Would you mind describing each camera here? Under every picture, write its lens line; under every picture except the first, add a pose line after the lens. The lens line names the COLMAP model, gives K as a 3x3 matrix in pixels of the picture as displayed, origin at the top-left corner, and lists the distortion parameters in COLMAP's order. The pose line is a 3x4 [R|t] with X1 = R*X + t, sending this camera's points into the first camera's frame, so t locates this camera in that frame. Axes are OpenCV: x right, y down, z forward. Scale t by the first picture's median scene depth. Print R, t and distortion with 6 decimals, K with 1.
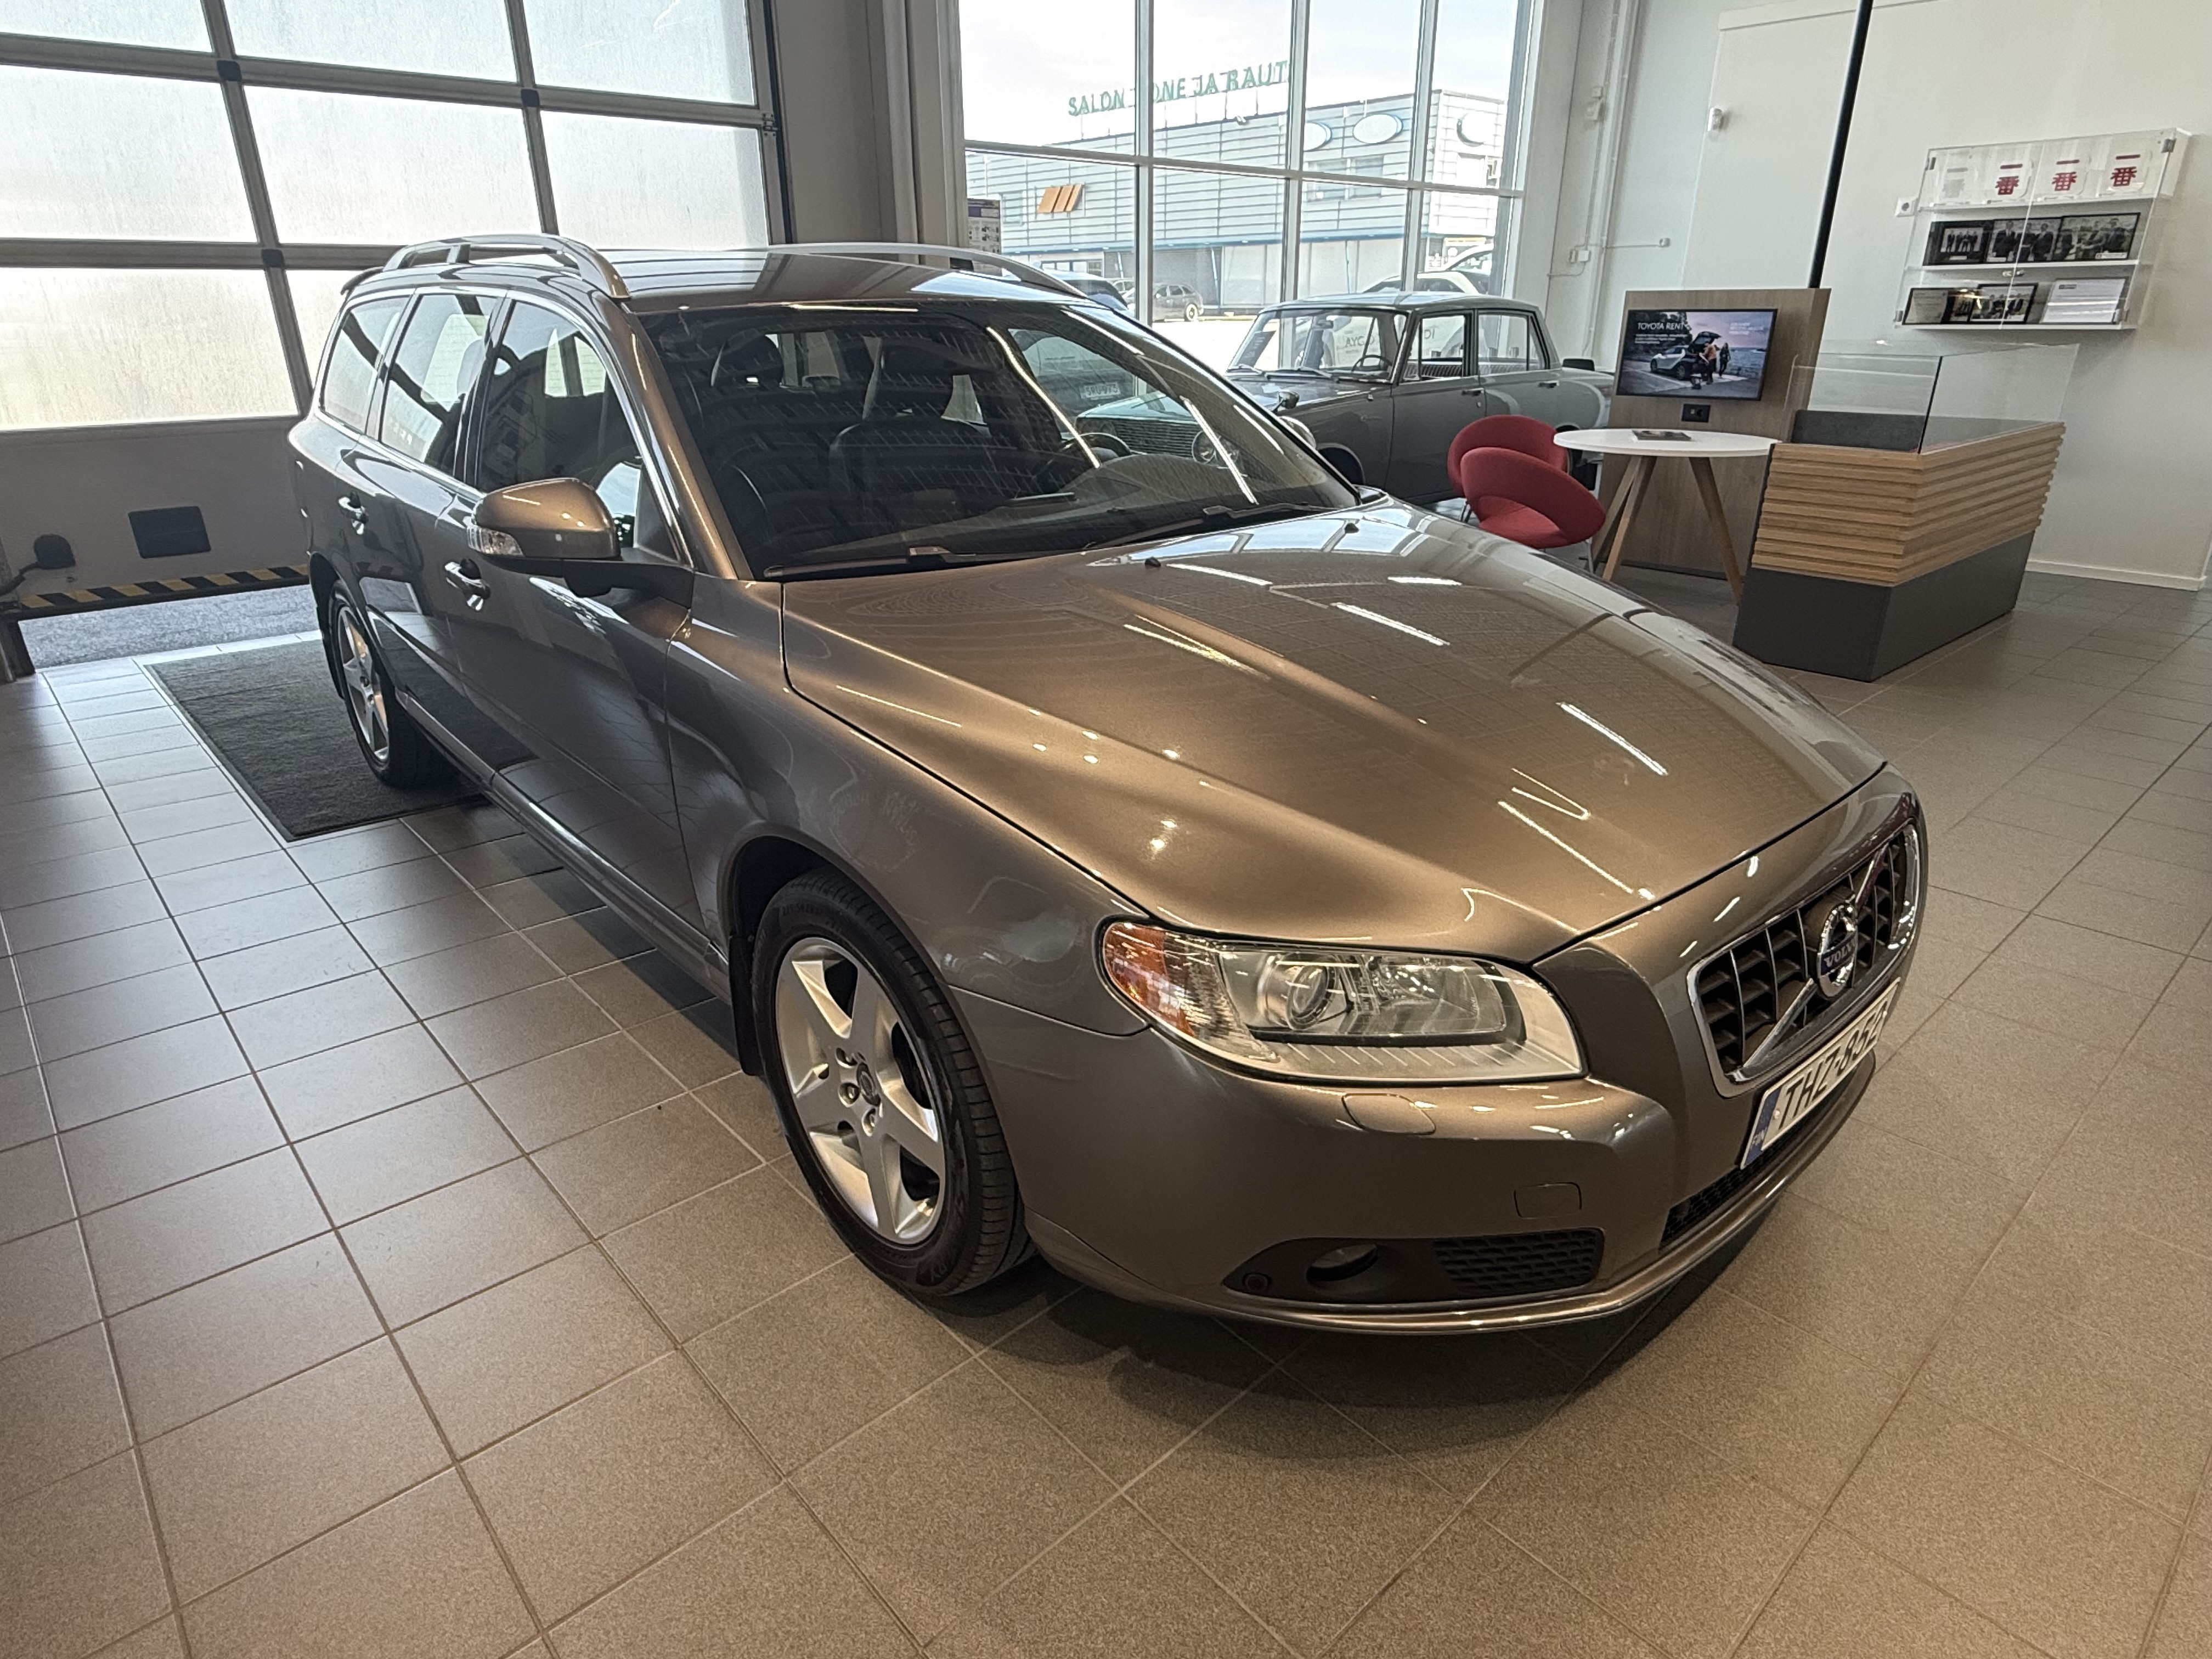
lens RADIAL K [[1287.7, 0, 1121.1], [0, 1287.7, 838.3], [0, 0, 1]] dist [-0.002862, 0.000794]
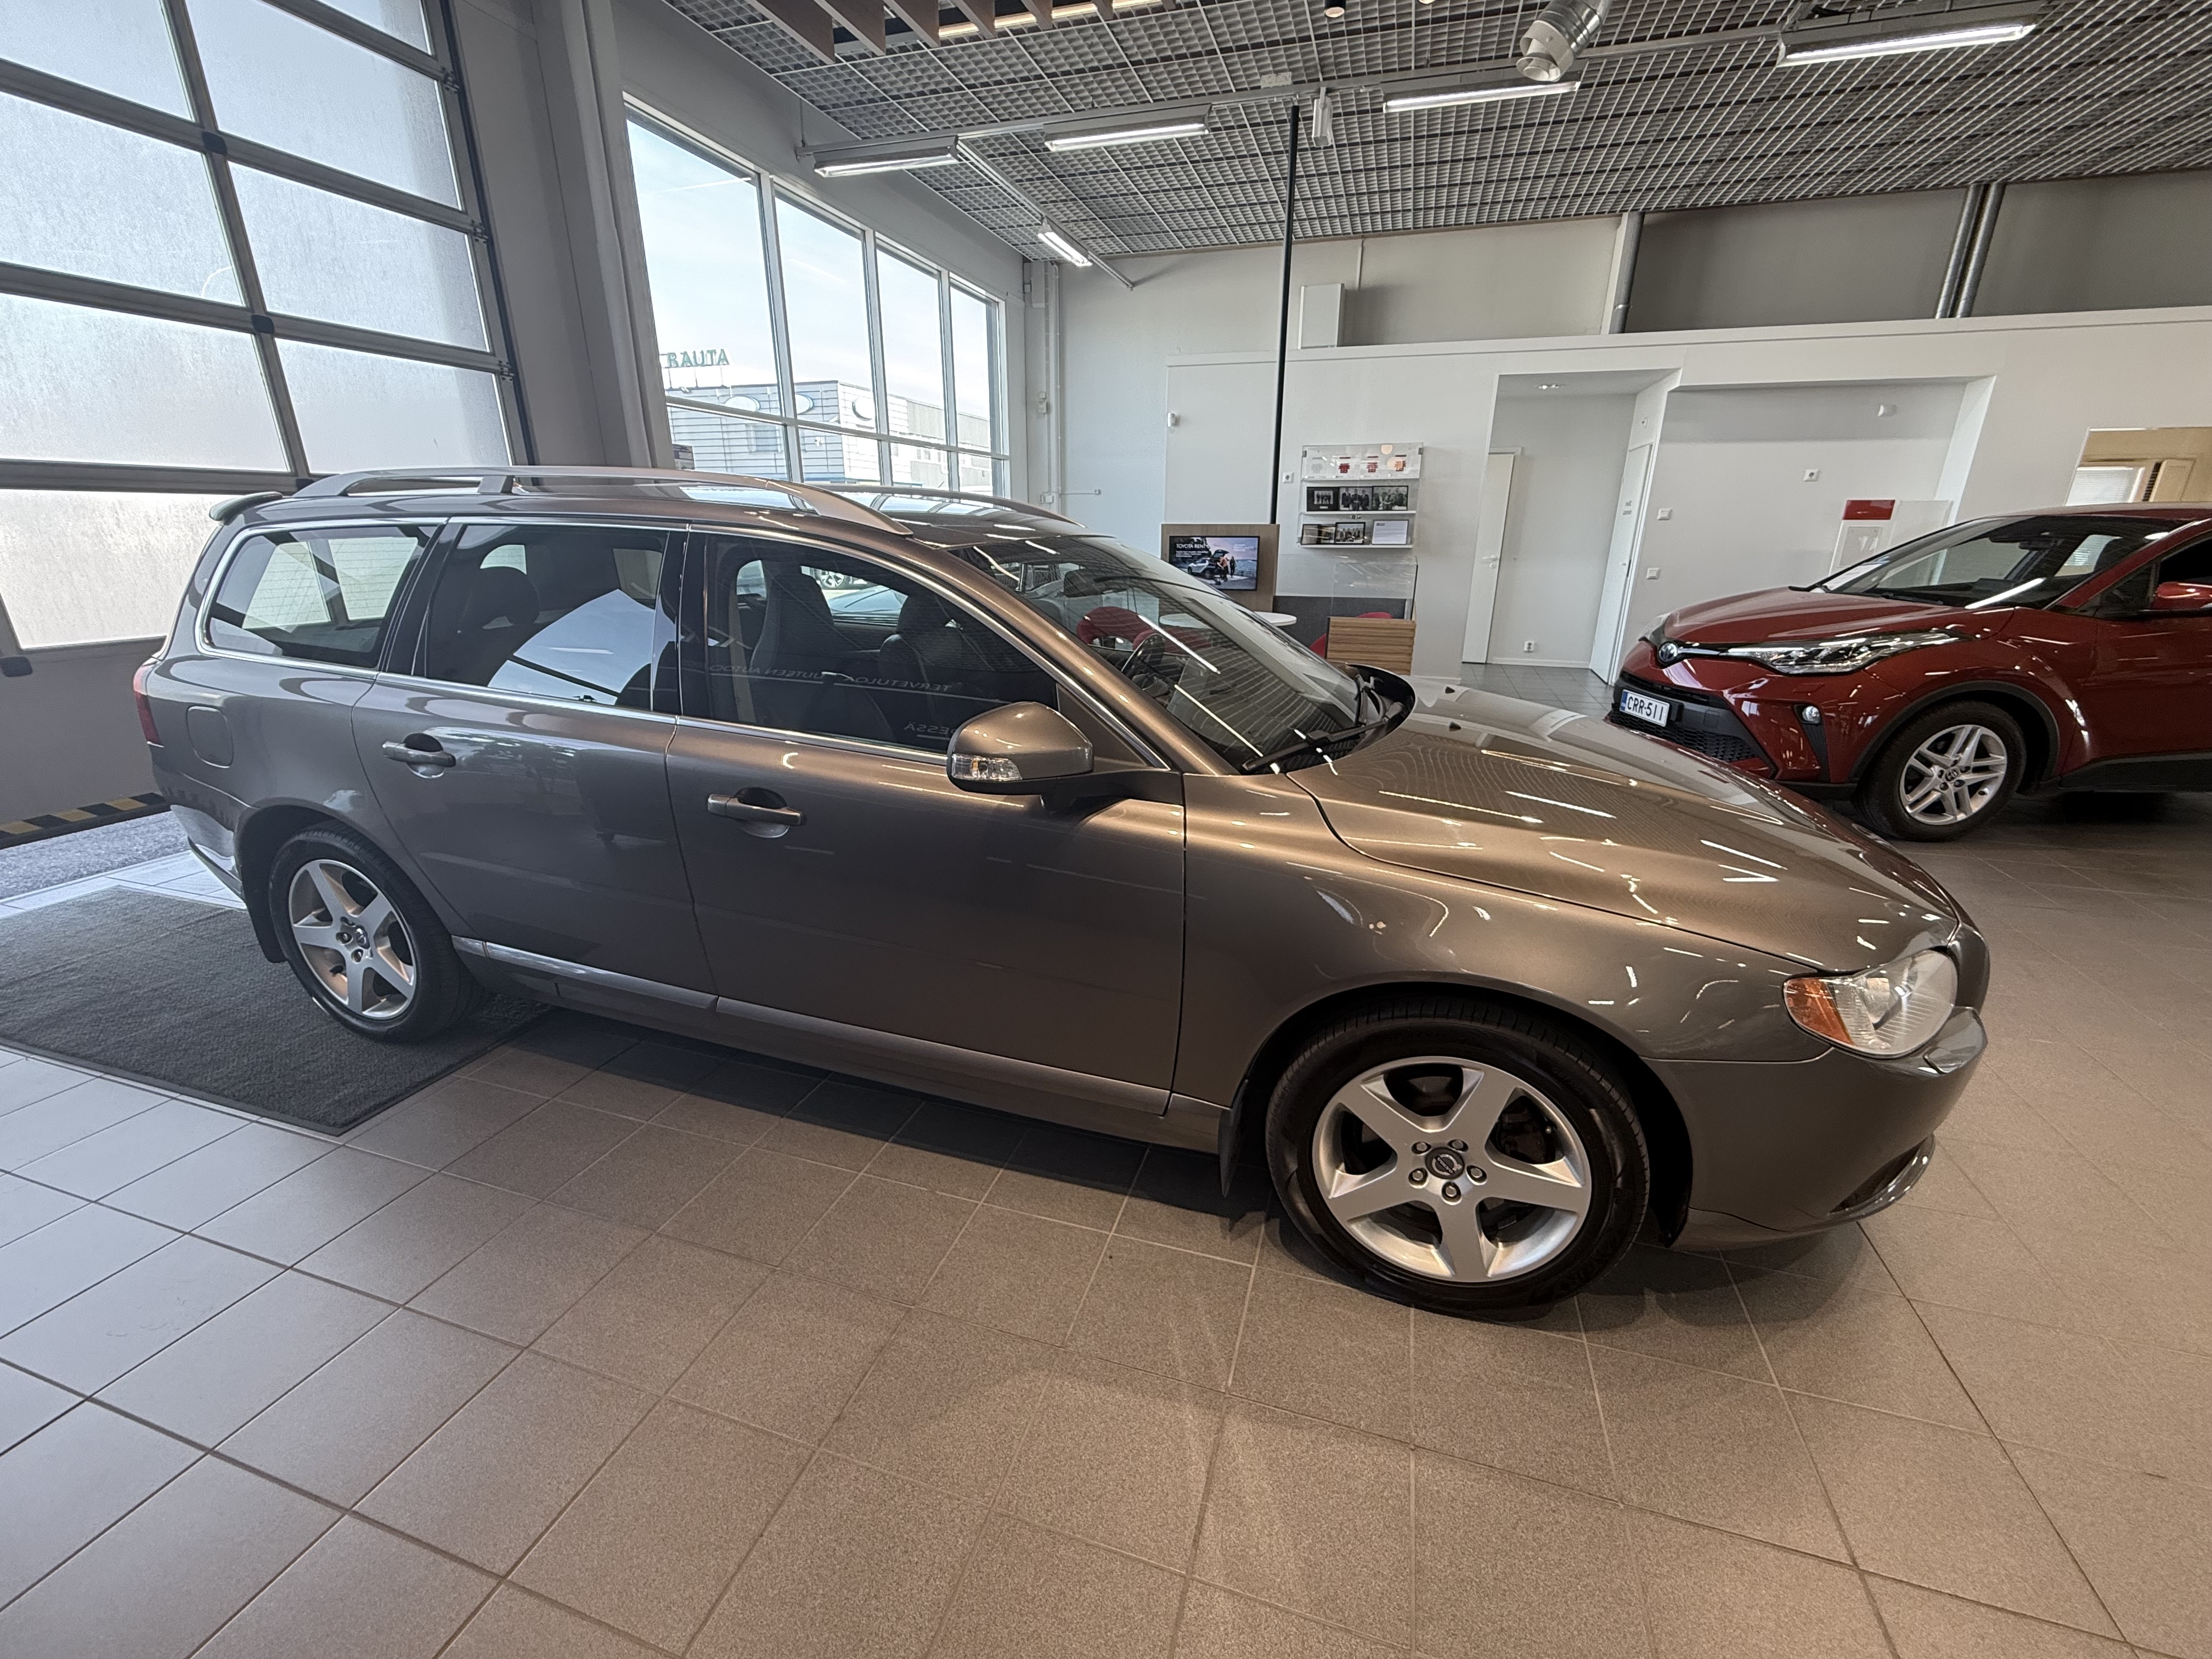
lens RADIAL K [[884.6, 0, 1117.2], [0, 884.6, 846.2], [0, 0, 1]] dist [-0.001635, -0.000575]
pose [[0.863929, -0.163430, 0.476358, -0.248654], [0.184645, 0.982803, 0.002308, -0.054027], [-0.468544, 0.085963, 0.879248, 0.115236]]
